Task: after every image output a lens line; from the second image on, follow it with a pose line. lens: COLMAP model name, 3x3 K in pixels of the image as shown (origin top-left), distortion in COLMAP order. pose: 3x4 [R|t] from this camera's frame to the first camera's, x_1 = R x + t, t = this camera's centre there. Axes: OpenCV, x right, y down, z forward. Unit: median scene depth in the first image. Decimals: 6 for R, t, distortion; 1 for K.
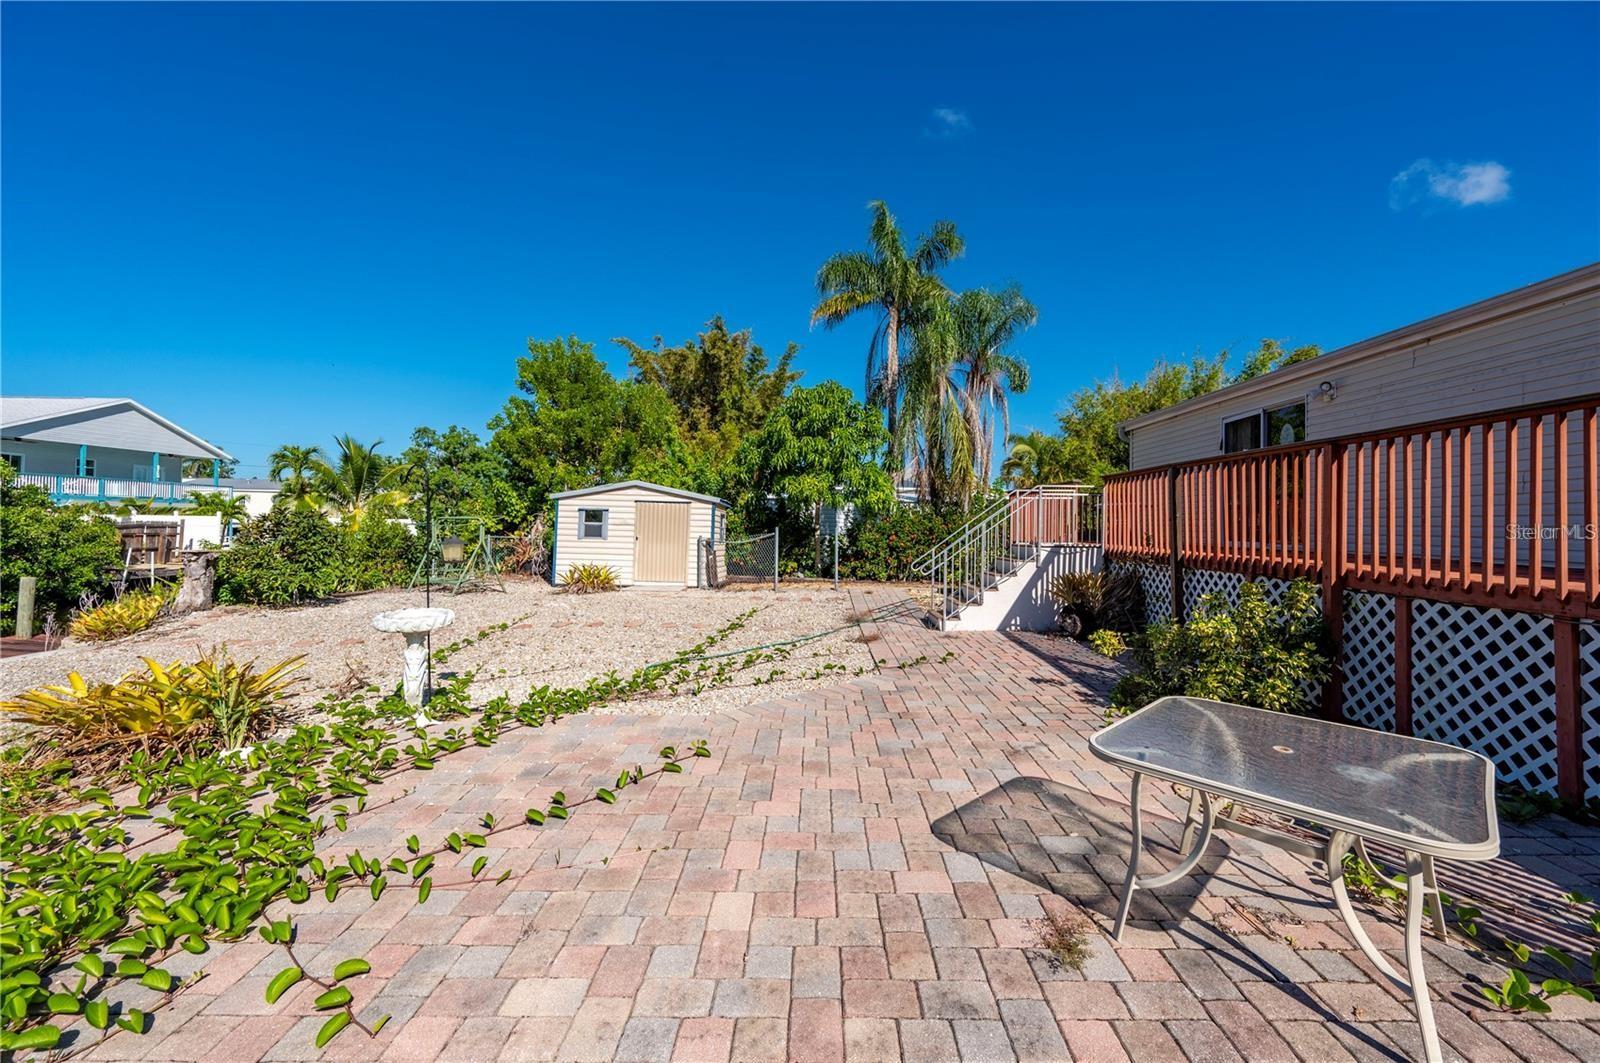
lens RADIAL K [[645.5, 0, 822.3], [0, 645.5, 512.8], [0, 0, 1]] dist [0.000803, -0.000075]
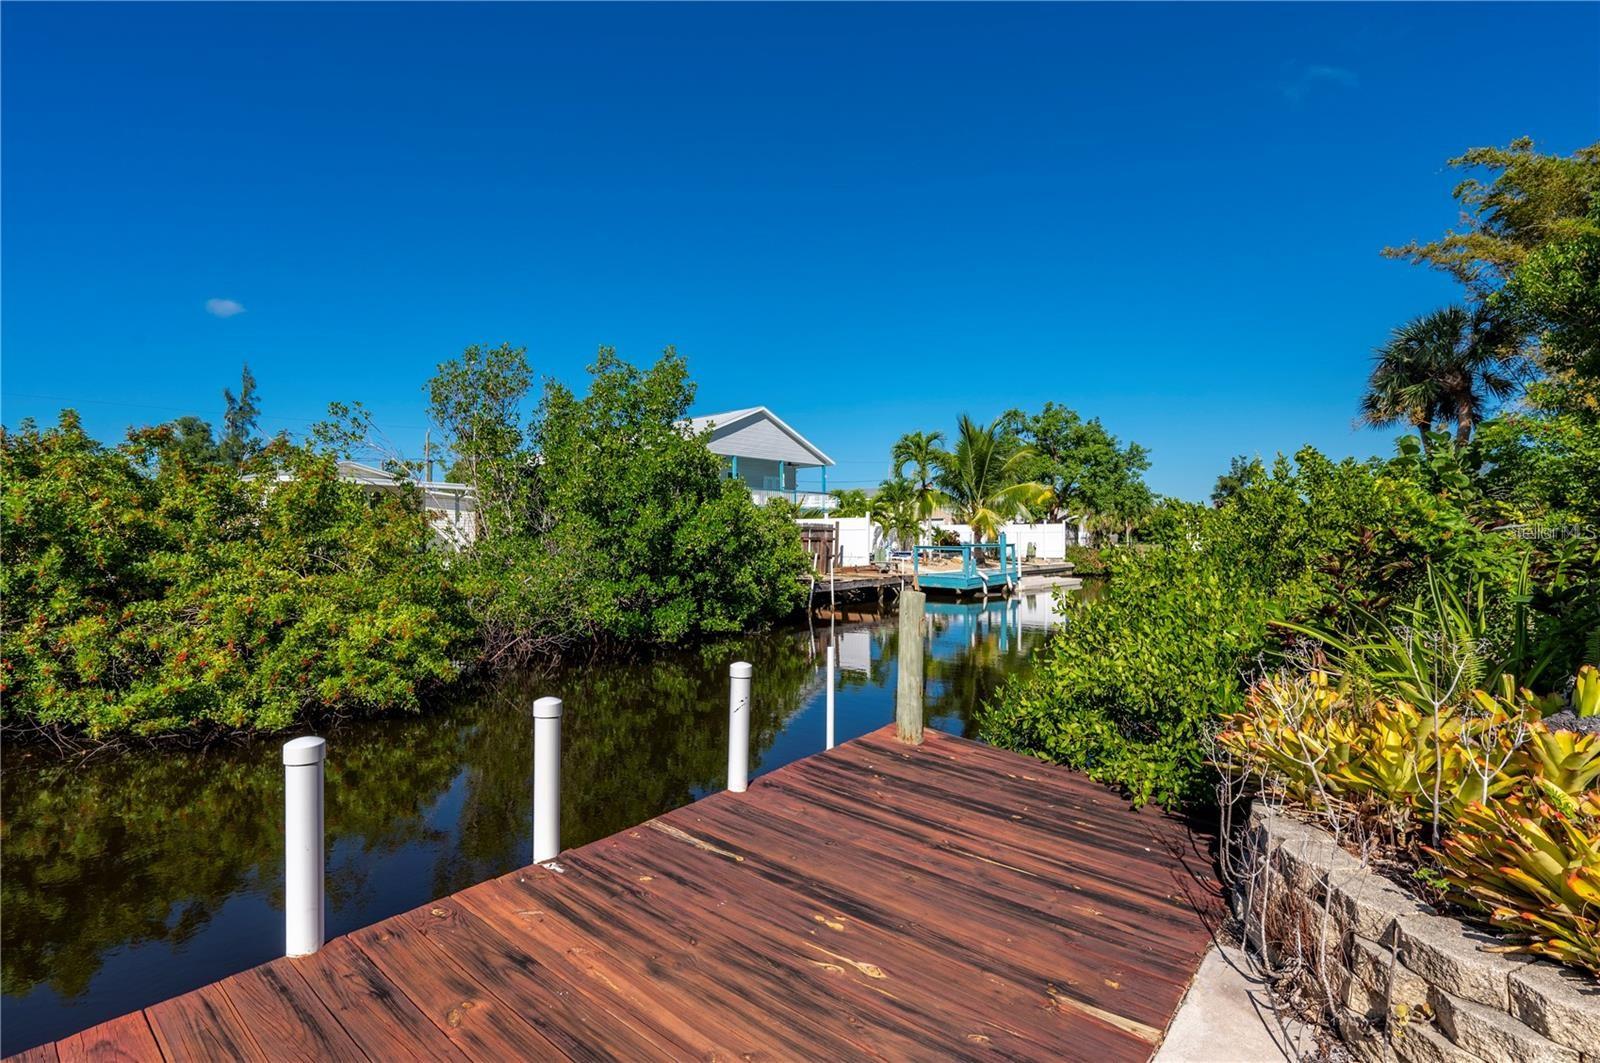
lens RADIAL K [[730.5, 0, 800.0], [0, 730.5, 531.5], [0, 0, 1]] dist [0.000914, 0.000261]
pose [[0.758308, -0.023770, -0.651463, -0.725723], [0.027577, 0.999610, -0.004373, 0.045552], [0.651313, -0.014650, 0.758668, 0.443824]]
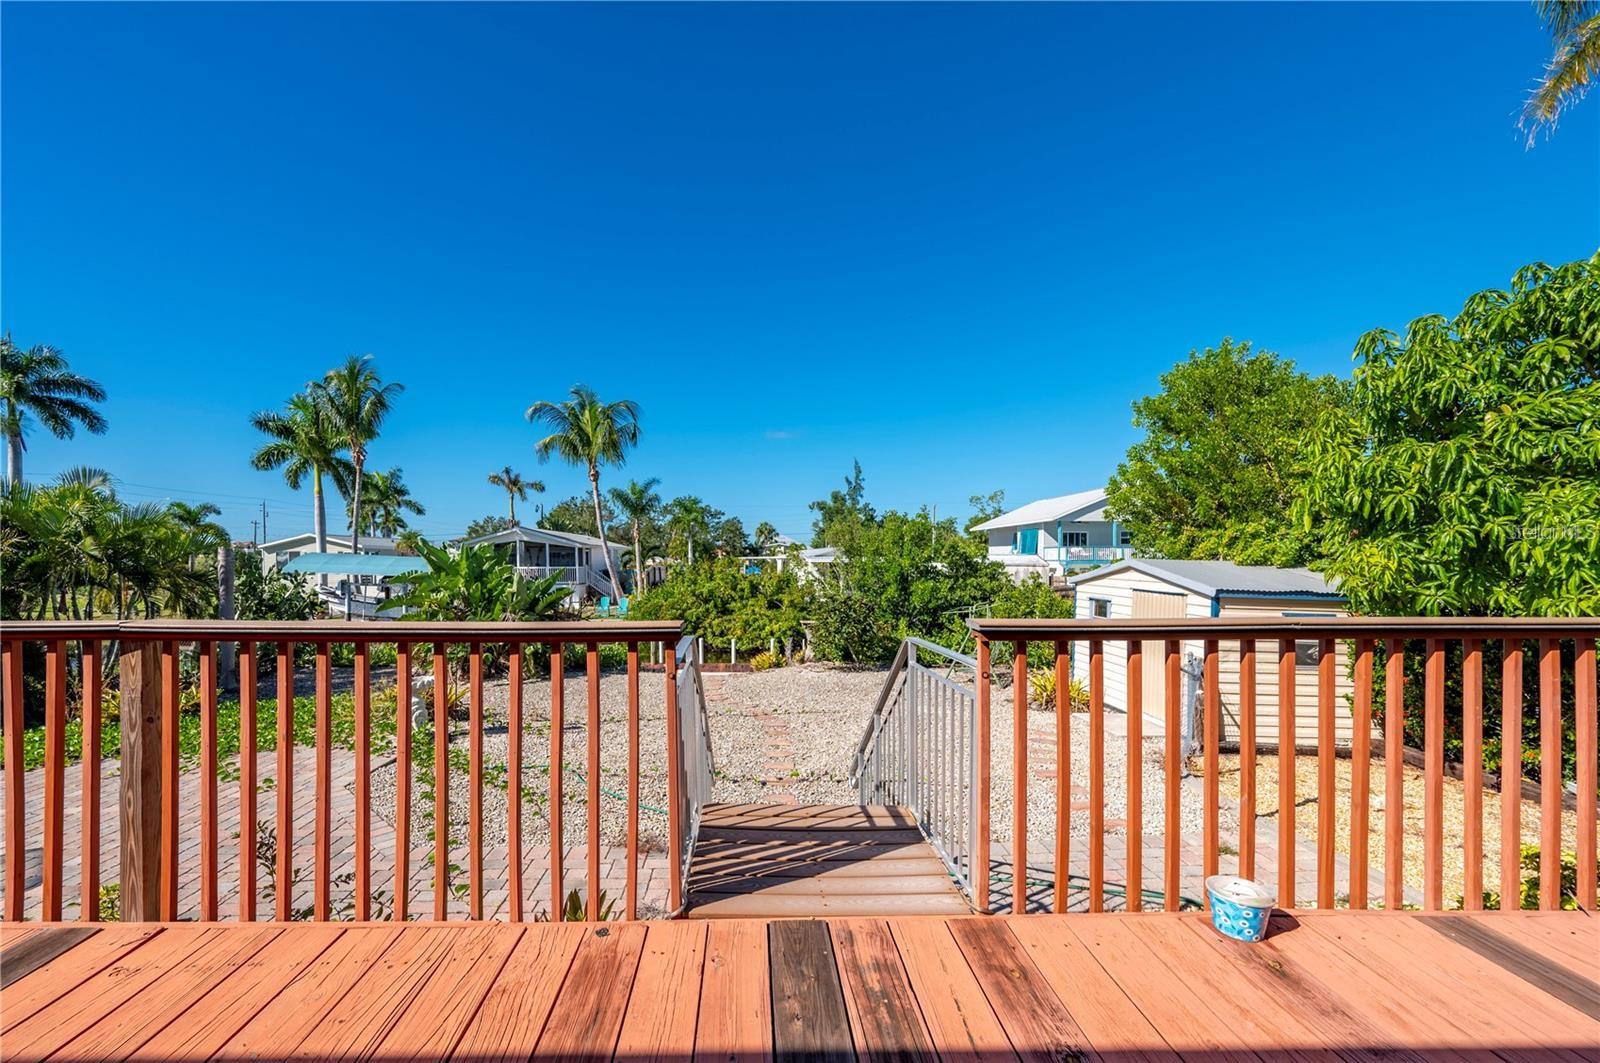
lens RADIAL K [[663.9, 0, 755.6], [0, 663.9, 577.4], [0, 0, 1]] dist [0.000835, 0.000076]
pose [[0.008395, 0.012411, -0.999888, 0.401599], [0.017102, 0.999775, 0.012553, -0.046134], [0.999819, -0.017205, 0.008181, 0.598848]]
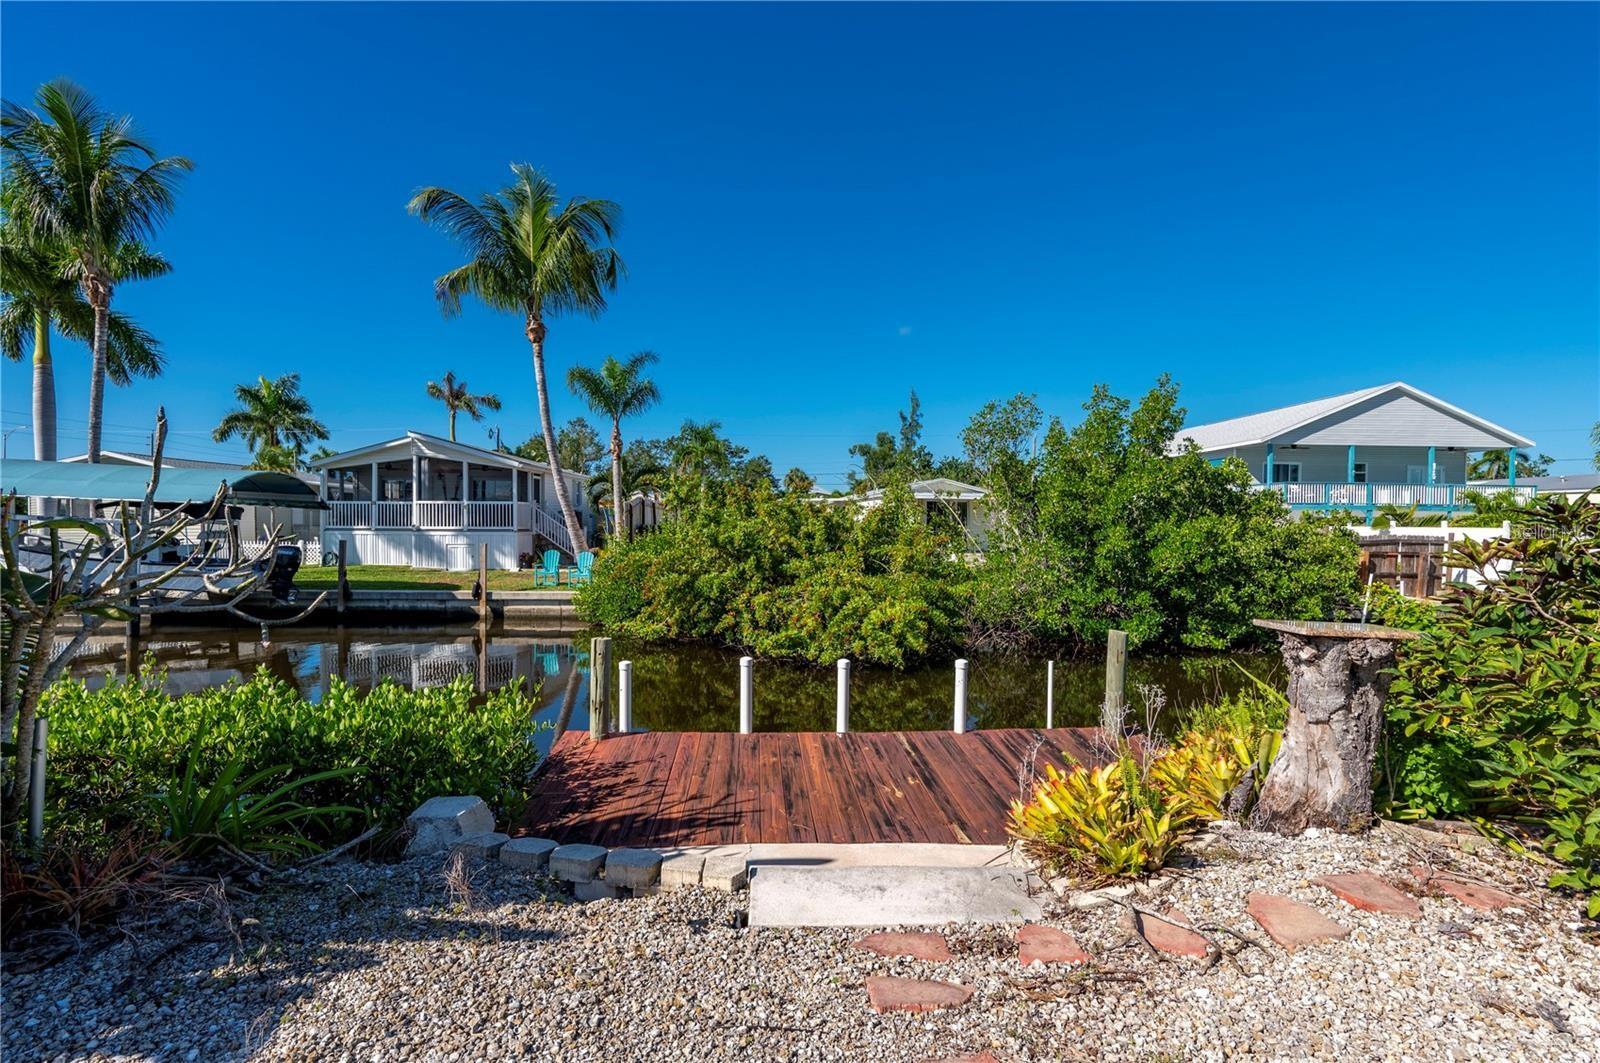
lens RADIAL K [[743.3, 0, 800.0], [0, 743.3, 531.5], [0, 0, 1]] dist [0.000765, 0.000048]
pose [[0.042836, -0.000757, -0.999082, -0.436204], [0.006438, 0.999979, -0.000481, 0.008163], [0.999061, -0.006411, 0.042840, 0.513485]]
